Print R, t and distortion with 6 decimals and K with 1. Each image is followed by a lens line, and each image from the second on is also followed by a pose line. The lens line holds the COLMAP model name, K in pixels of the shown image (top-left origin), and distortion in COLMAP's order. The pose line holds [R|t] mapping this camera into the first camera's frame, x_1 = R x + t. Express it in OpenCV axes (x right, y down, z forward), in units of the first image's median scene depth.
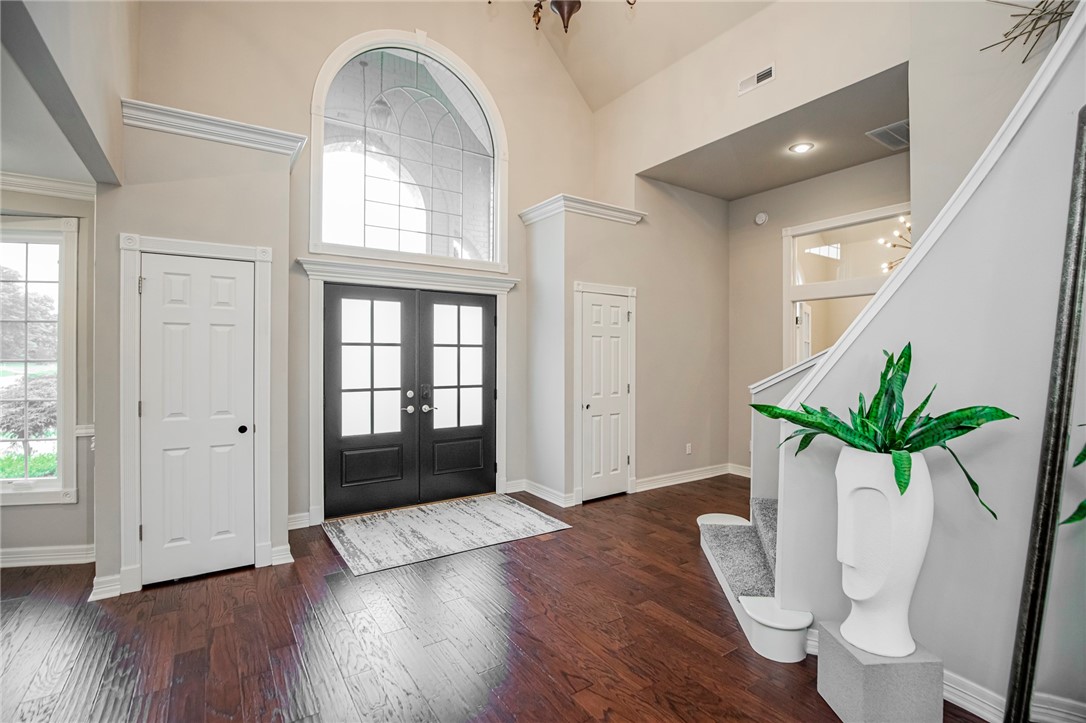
lens RADIAL K [[503.0, 0, 542.1], [0, 503.0, 355.5], [0, 0, 1]] dist [-0.027395, 0.003050]
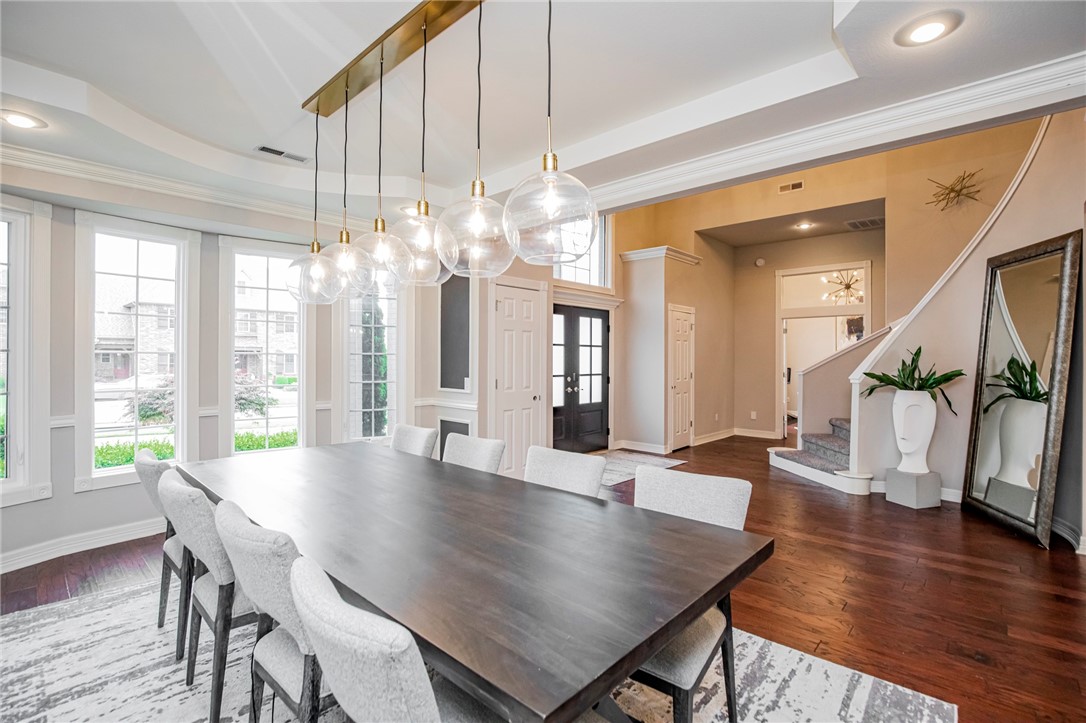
lens RADIAL K [[503.0, 0, 539.0], [0, 503.0, 357.2], [0, 0, 1]] dist [-0.027395, 0.003050]
pose [[0.974756, 0.003512, 0.223246, -0.640560], [-0.003561, 0.999994, -0.000185, 0.013542], [-0.223245, -0.000615, 0.974762, -0.367041]]
